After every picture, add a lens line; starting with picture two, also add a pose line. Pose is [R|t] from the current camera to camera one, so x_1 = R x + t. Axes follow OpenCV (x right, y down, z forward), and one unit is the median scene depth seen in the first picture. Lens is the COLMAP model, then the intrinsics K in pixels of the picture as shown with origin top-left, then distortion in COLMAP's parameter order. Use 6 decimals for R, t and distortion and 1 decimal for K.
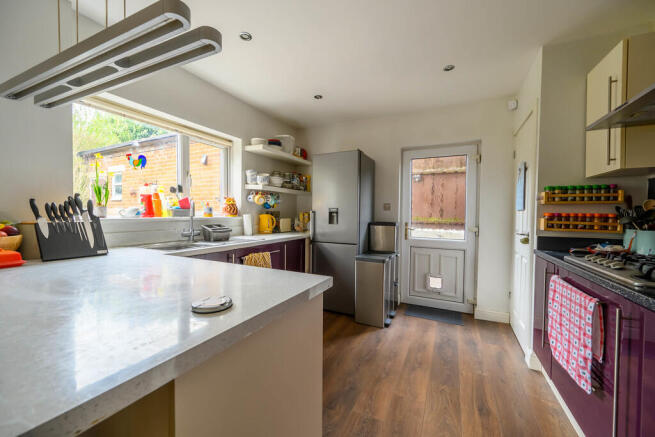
lens RADIAL K [[256.9, 0, 330.6], [0, 256.9, 217.2], [0, 0, 1]] dist [-0.001058, -0.000067]
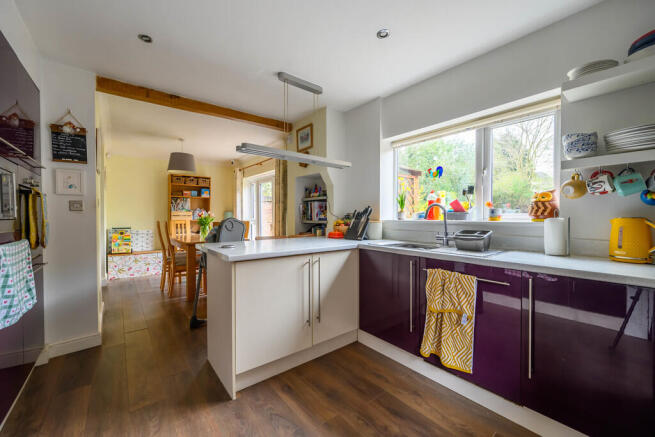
lens RADIAL K [[256.9, 0, 329.1], [0, 256.9, 219.8], [0, 0, 1]] dist [-0.001058, -0.000067]
pose [[-0.431099, 0.007725, -0.902271, 0.528955], [-0.015002, 0.999764, 0.015728, -0.010624], [0.902180, 0.020316, -0.430882, 1.051063]]
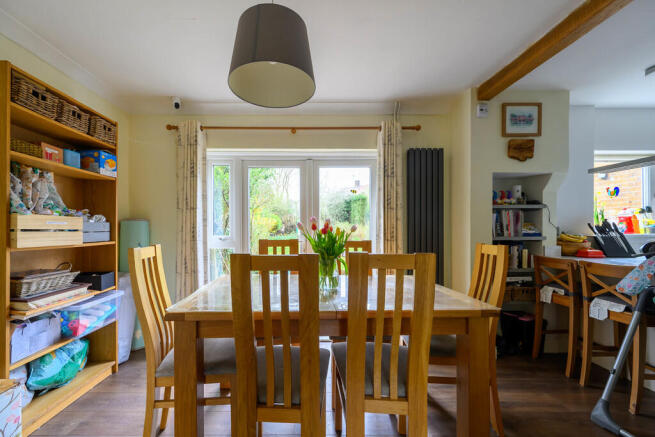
lens RADIAL K [[256.9, 0, 309.9], [0, 256.9, 228.7], [0, 0, 1]] dist [-0.001058, -0.000067]
pose [[0.414339, -0.002087, -0.910120, -0.182541], [-0.012131, 0.999896, -0.007816, 0.004846], [0.910042, 0.014279, 0.414271, -0.992096]]
